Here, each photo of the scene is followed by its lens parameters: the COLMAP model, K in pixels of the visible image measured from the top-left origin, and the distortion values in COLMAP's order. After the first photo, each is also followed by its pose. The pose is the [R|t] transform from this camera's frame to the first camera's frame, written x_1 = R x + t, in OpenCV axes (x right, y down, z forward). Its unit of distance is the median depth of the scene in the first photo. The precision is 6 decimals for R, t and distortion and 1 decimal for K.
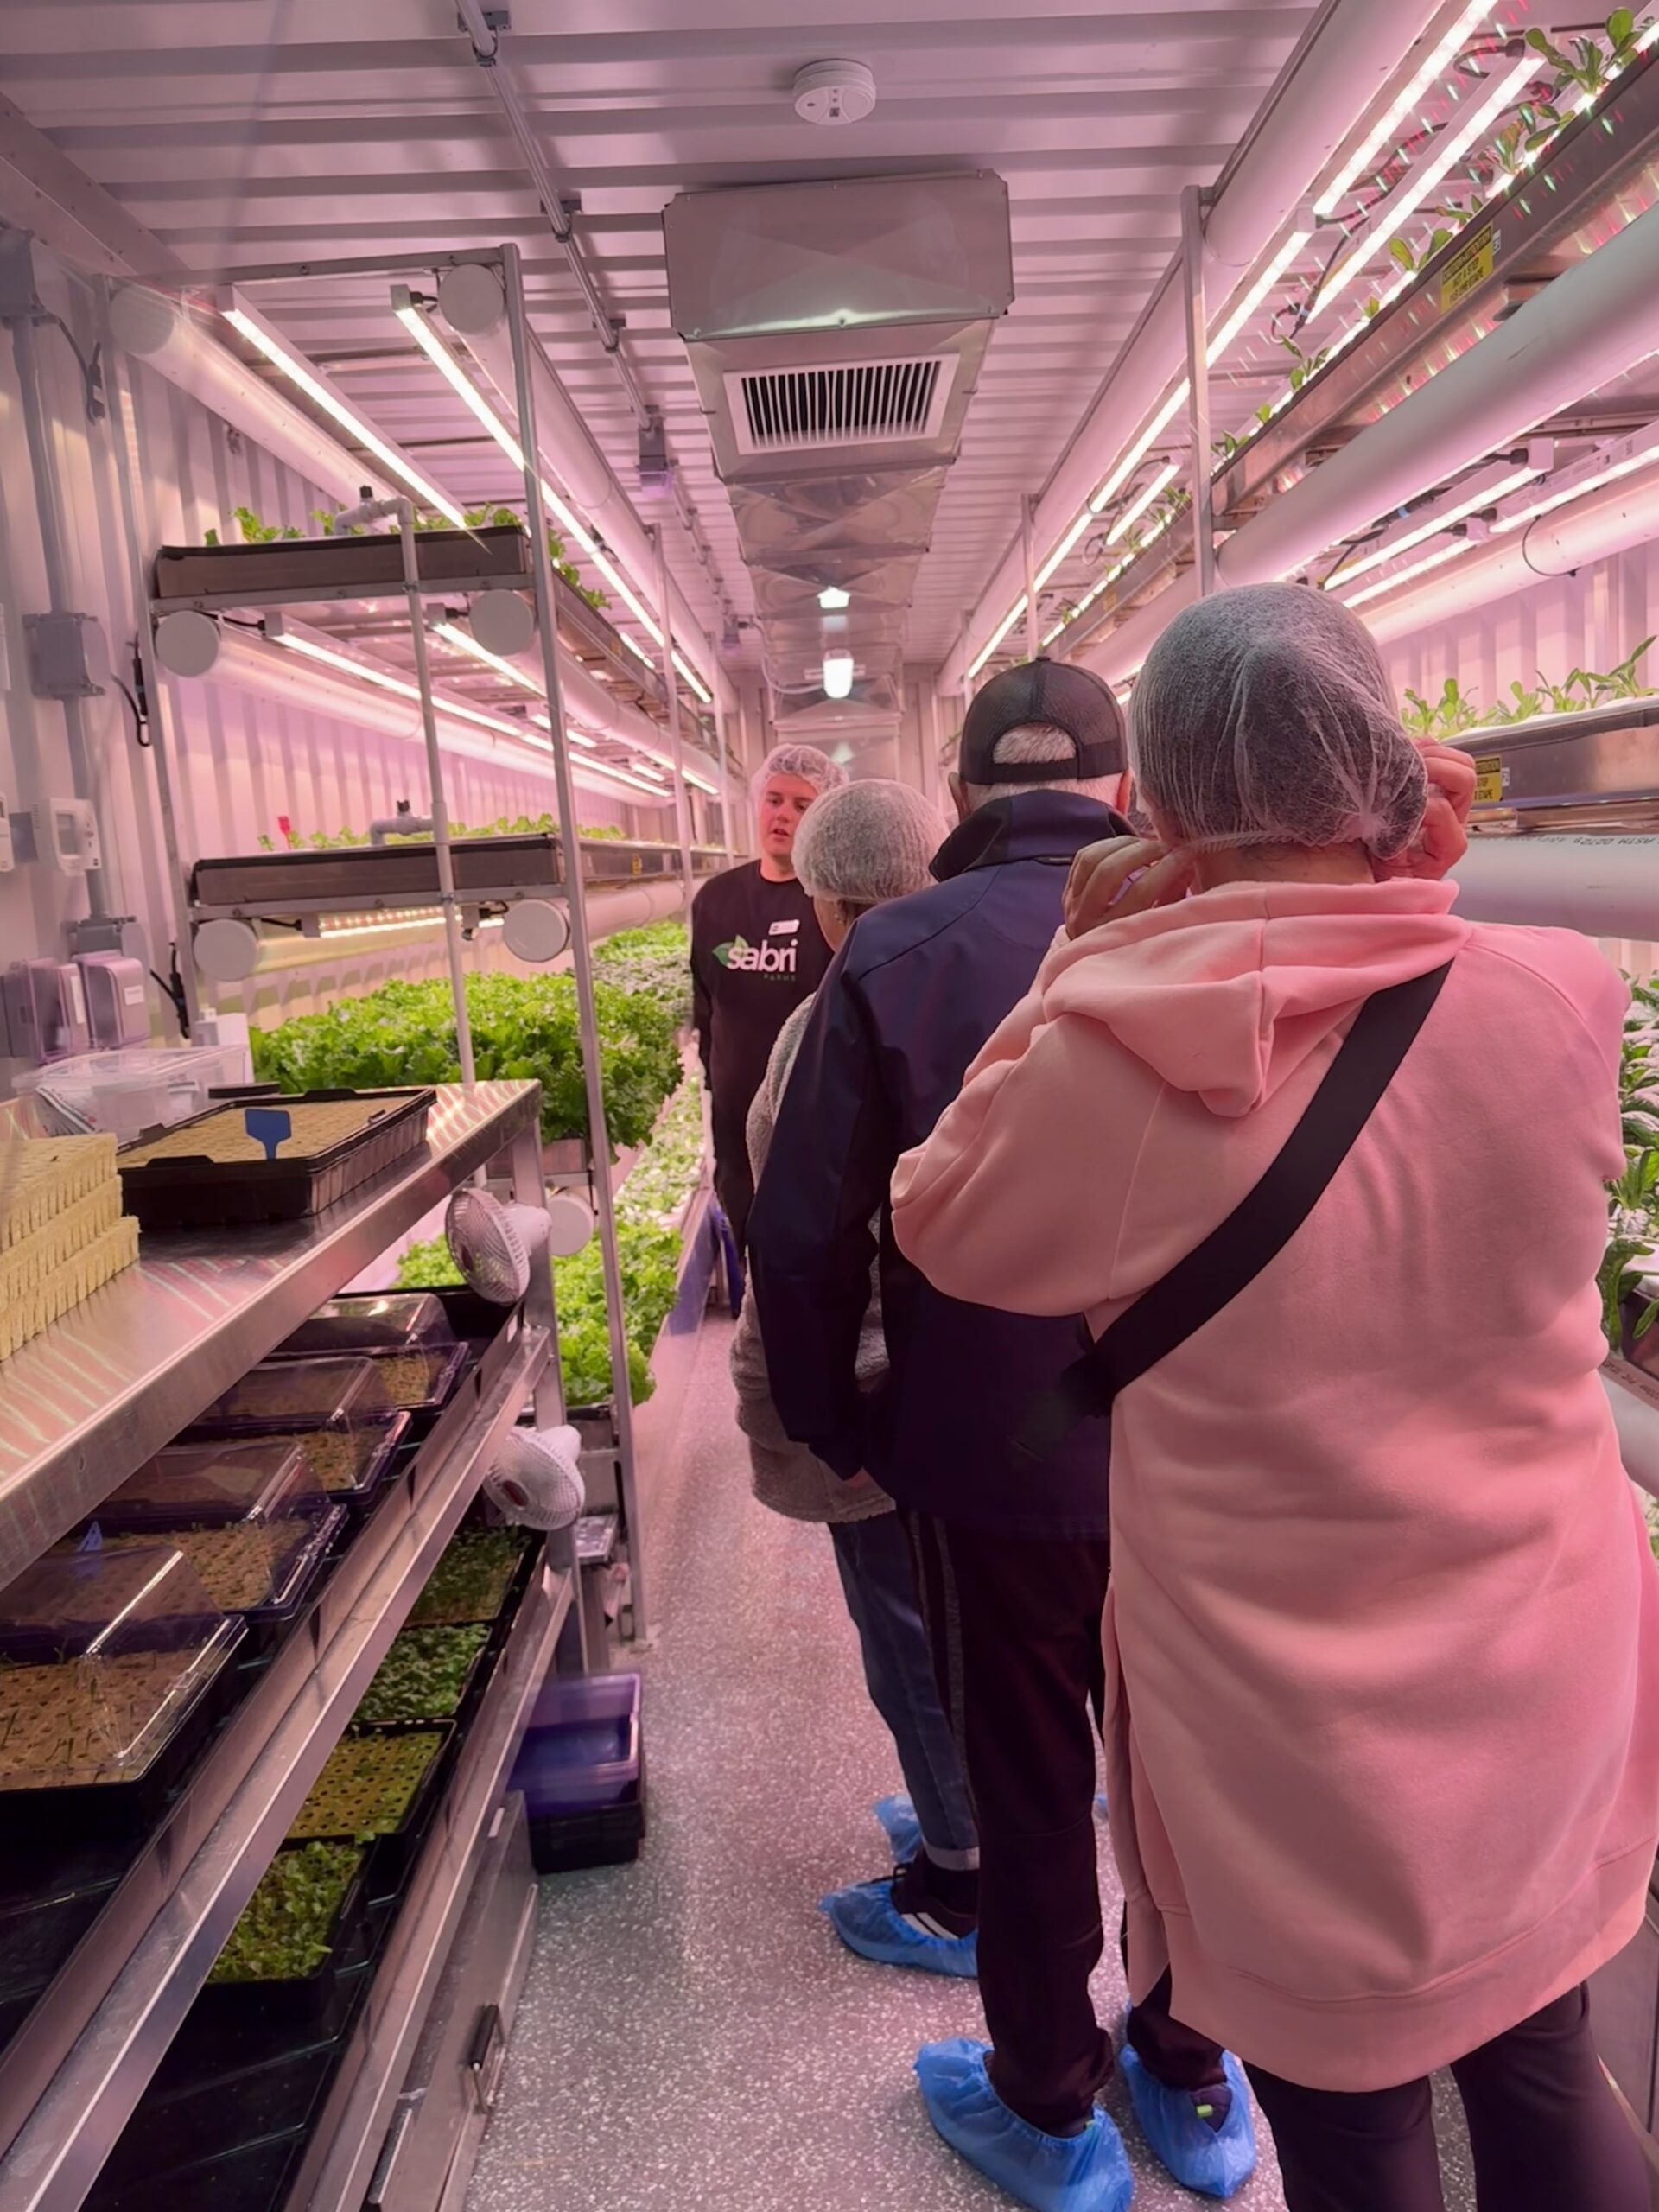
lens RADIAL K [[1735.3, 0, 829.5], [0, 1735.3, 1106.0], [0, 0, 1]] dist [0.073311, -0.004202]
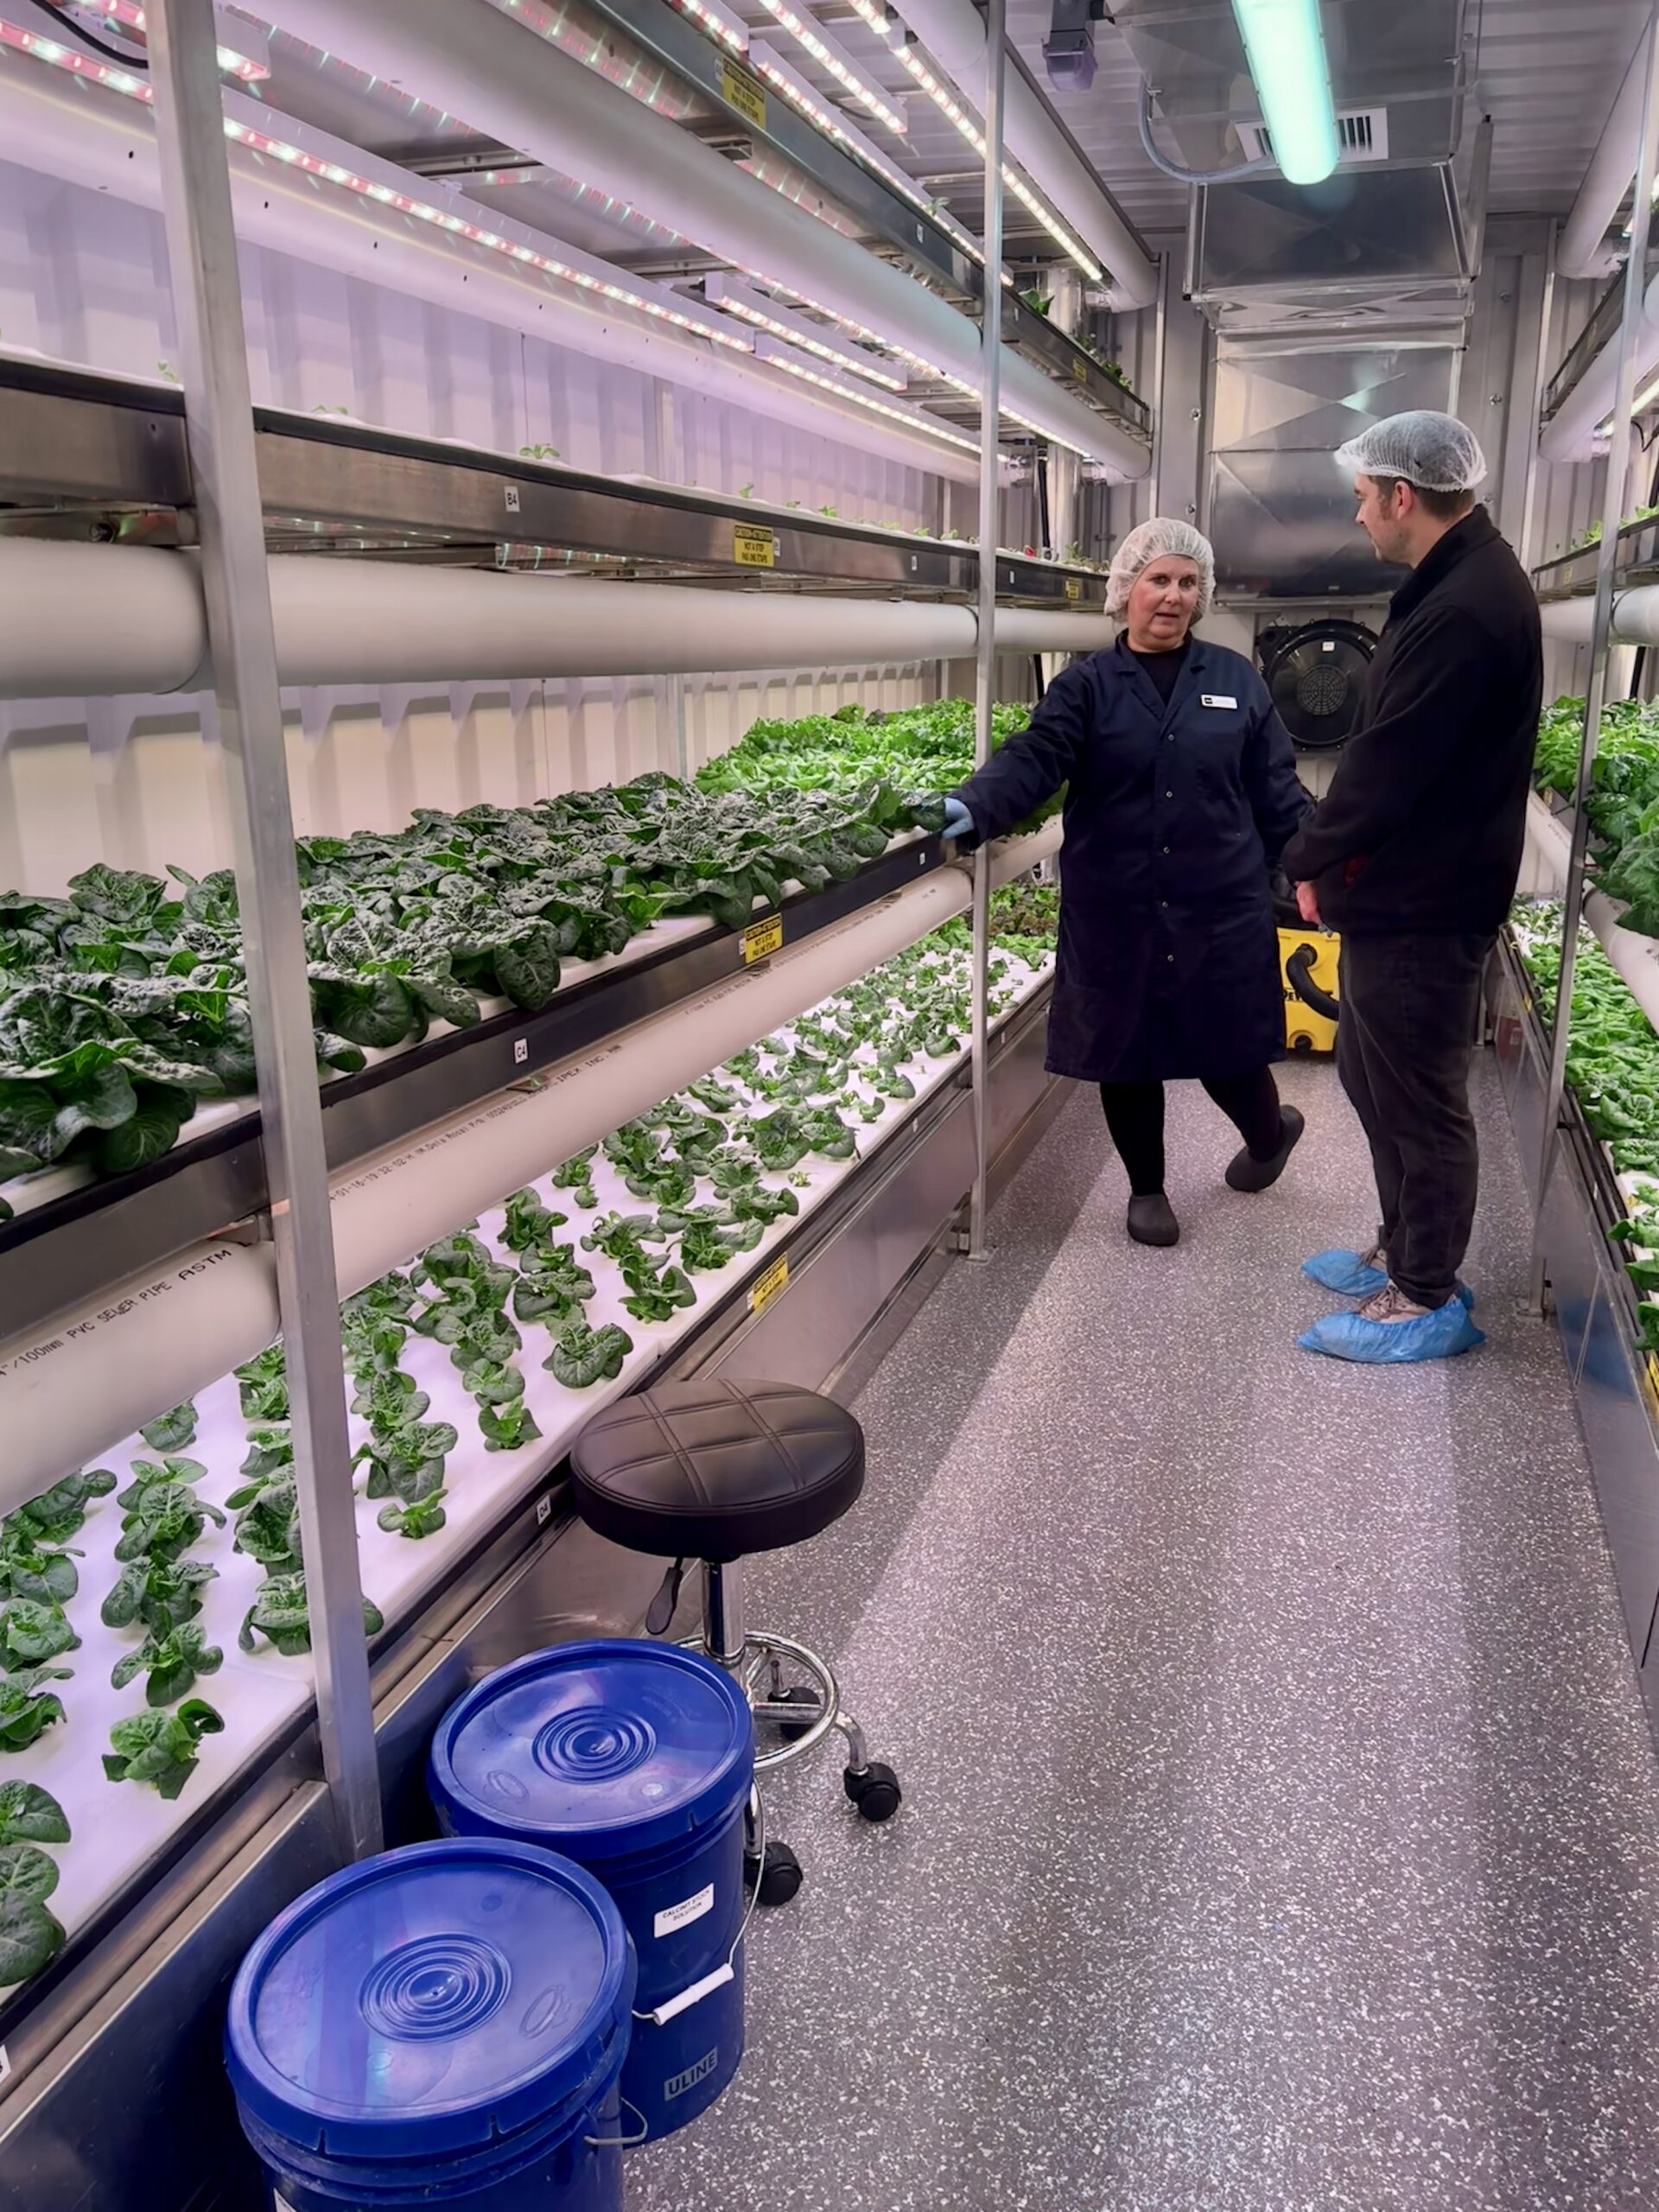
lens RADIAL K [[1616.4, 0, 846.4], [0, 1616.4, 1094.3], [0, 0, 1]] dist [0.061132, -0.095544]
pose [[0.947790, 0.131964, -0.290308, 0.092337], [-0.089210, 0.983733, 0.155921, -0.147716], [0.306162, -0.121882, 0.944145, 1.204561]]
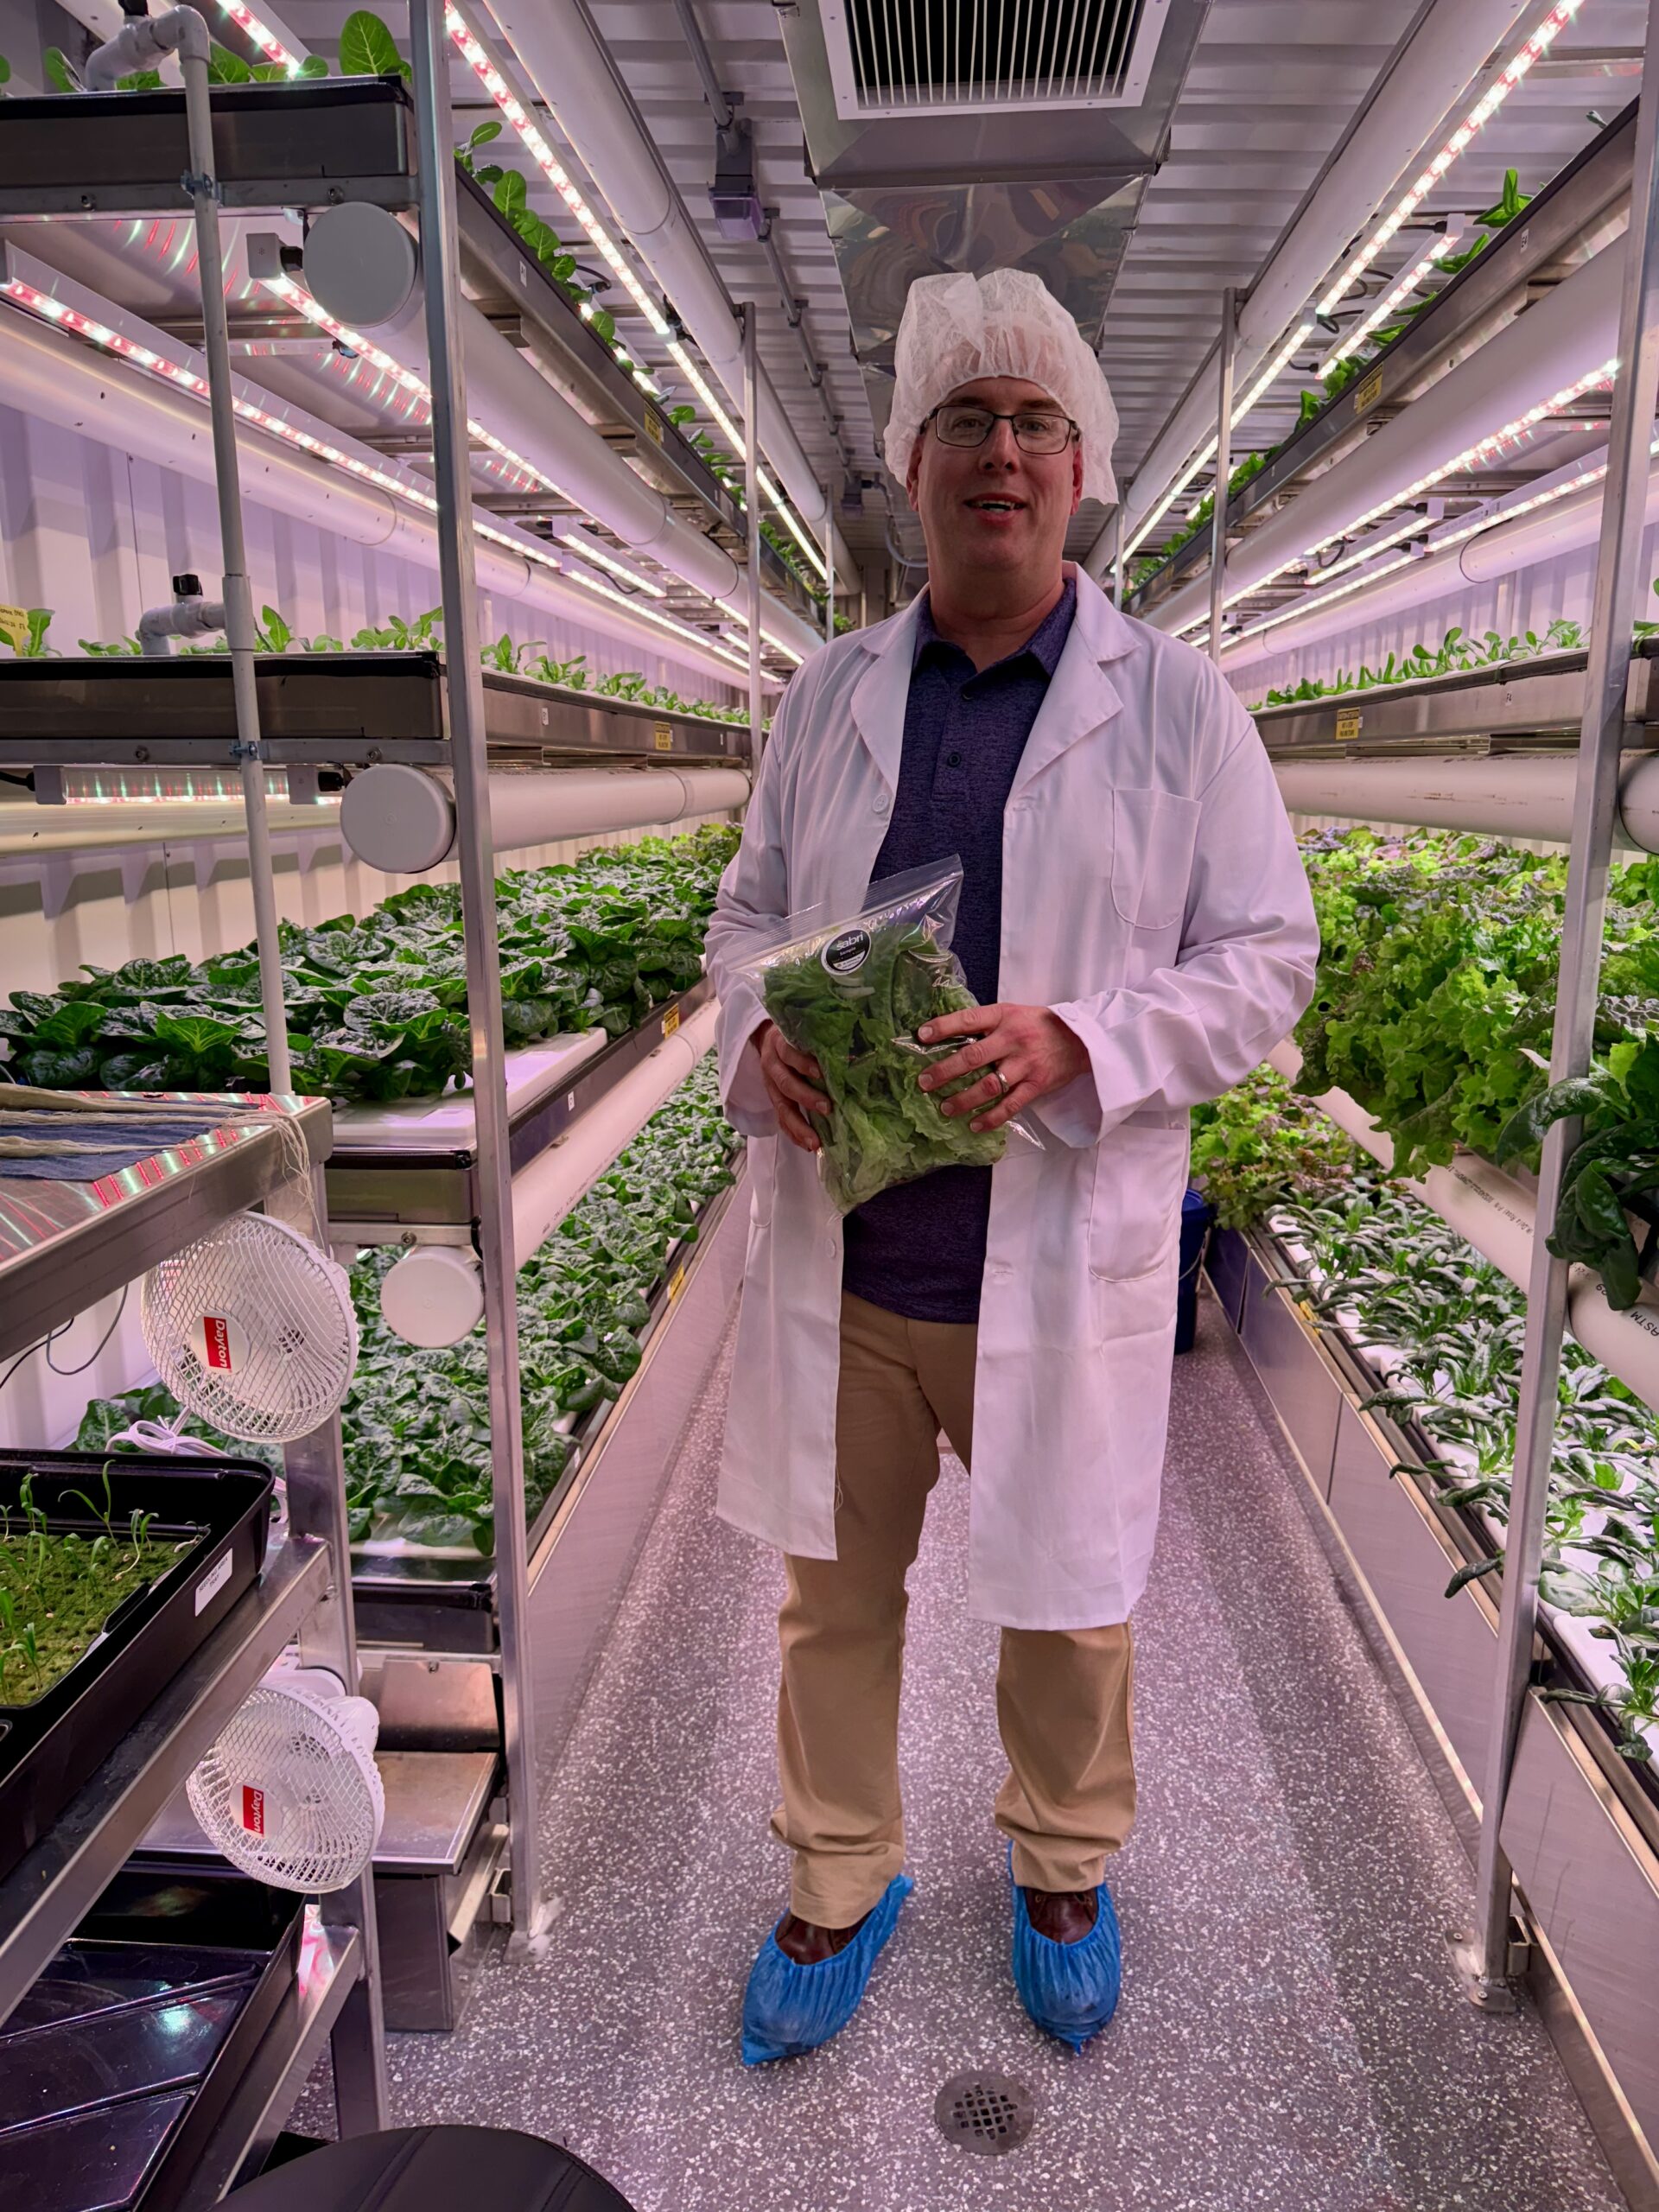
lens RADIAL K [[1521.2, 0, 829.5], [0, 1521.2, 1106.0], [0, 0, 1]] dist [0.070756, -0.106488]
pose [[0.994423, 0.083982, -0.063790, 0.015565], [-0.078750, 0.993637, 0.080521, -0.049933], [0.070146, -0.075048, 0.994710, 0.423276]]
